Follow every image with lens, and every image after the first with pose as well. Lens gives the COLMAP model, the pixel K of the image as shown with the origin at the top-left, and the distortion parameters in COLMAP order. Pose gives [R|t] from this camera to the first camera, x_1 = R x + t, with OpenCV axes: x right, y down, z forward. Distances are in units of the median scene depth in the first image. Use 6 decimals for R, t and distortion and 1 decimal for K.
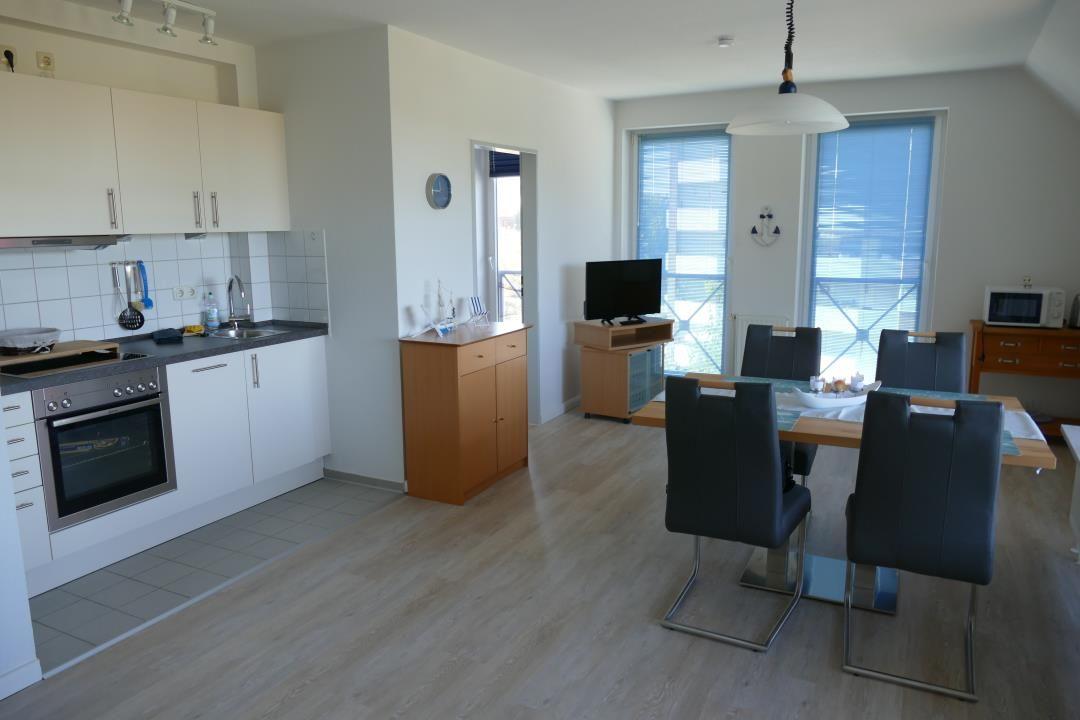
lens RADIAL K [[763.6, 0, 537.8], [0, 763.6, 357.2], [0, 0, 1]] dist [-0.006864, 0.008472]
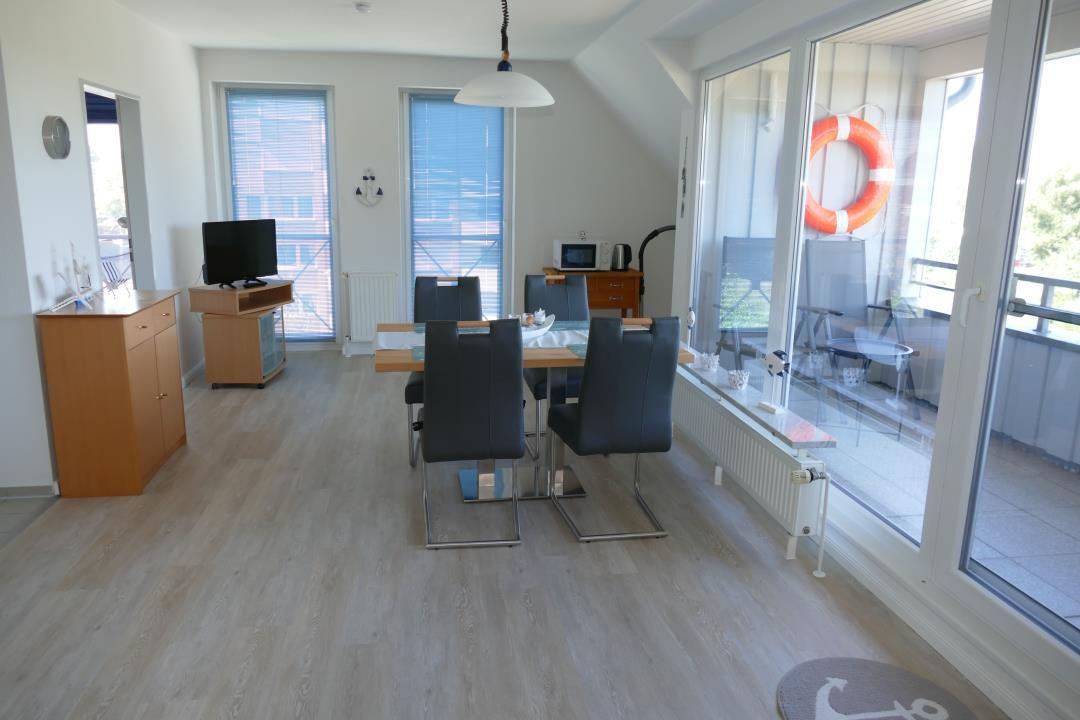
lens RADIAL K [[763.6, 0, 523.4], [0, 763.6, 356.7], [0, 0, 1]] dist [-0.006864, 0.008472]
pose [[0.814986, -0.105369, 0.569821, -0.189890], [0.079649, 0.994365, 0.069956, 0.005337], [-0.573981, -0.011628, 0.818786, 0.010100]]
